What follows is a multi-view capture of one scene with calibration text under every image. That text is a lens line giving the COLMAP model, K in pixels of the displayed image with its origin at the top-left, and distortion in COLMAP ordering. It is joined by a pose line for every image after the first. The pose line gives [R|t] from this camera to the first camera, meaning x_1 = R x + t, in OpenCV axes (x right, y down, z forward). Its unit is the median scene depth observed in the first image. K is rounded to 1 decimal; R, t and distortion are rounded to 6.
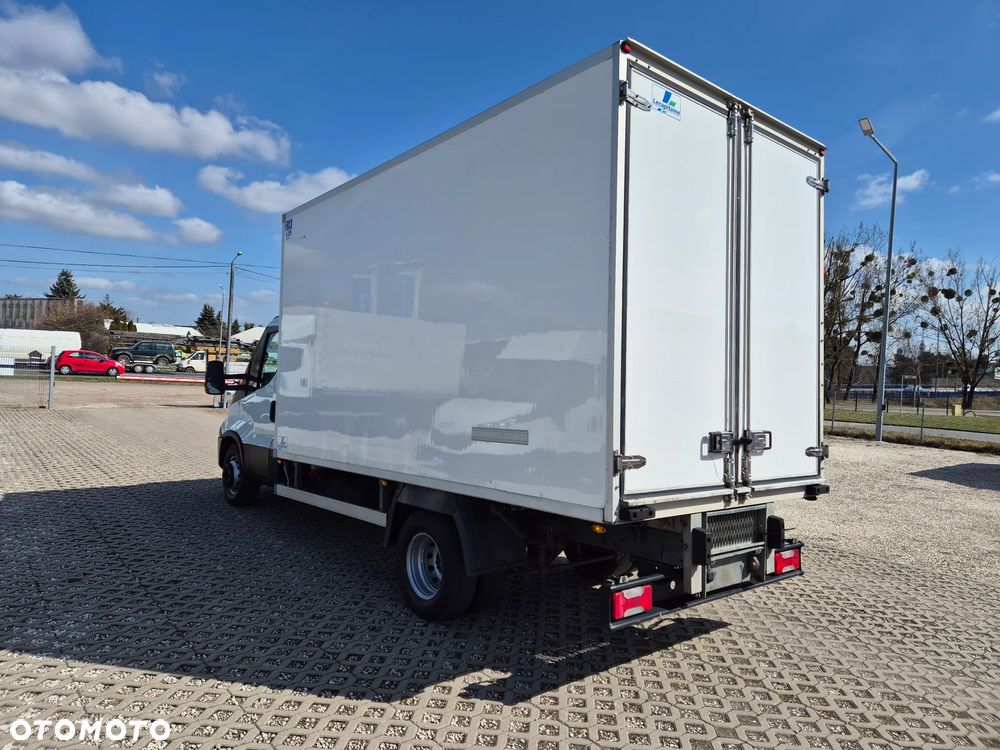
lens RADIAL K [[695.7, 0, 505.2], [0, 695.7, 380.5], [0, 0, 1]] dist [0.036712, -0.012139]
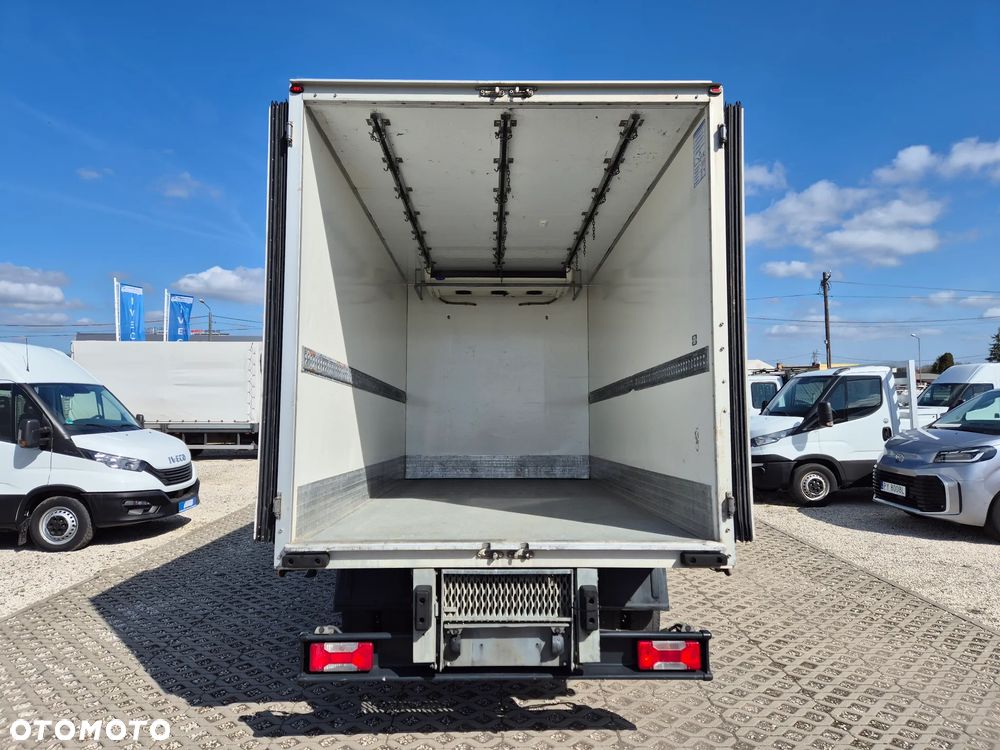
lens RADIAL K [[695.7, 0, 487.7], [0, 695.7, 371.1], [0, 0, 1]] dist [0.036712, -0.012139]
pose [[0.771771, -0.071057, -0.631917, 0.881799], [0.036282, 0.997039, -0.067802, 0.006797], [0.634864, 0.029400, 0.772064, 0.364687]]
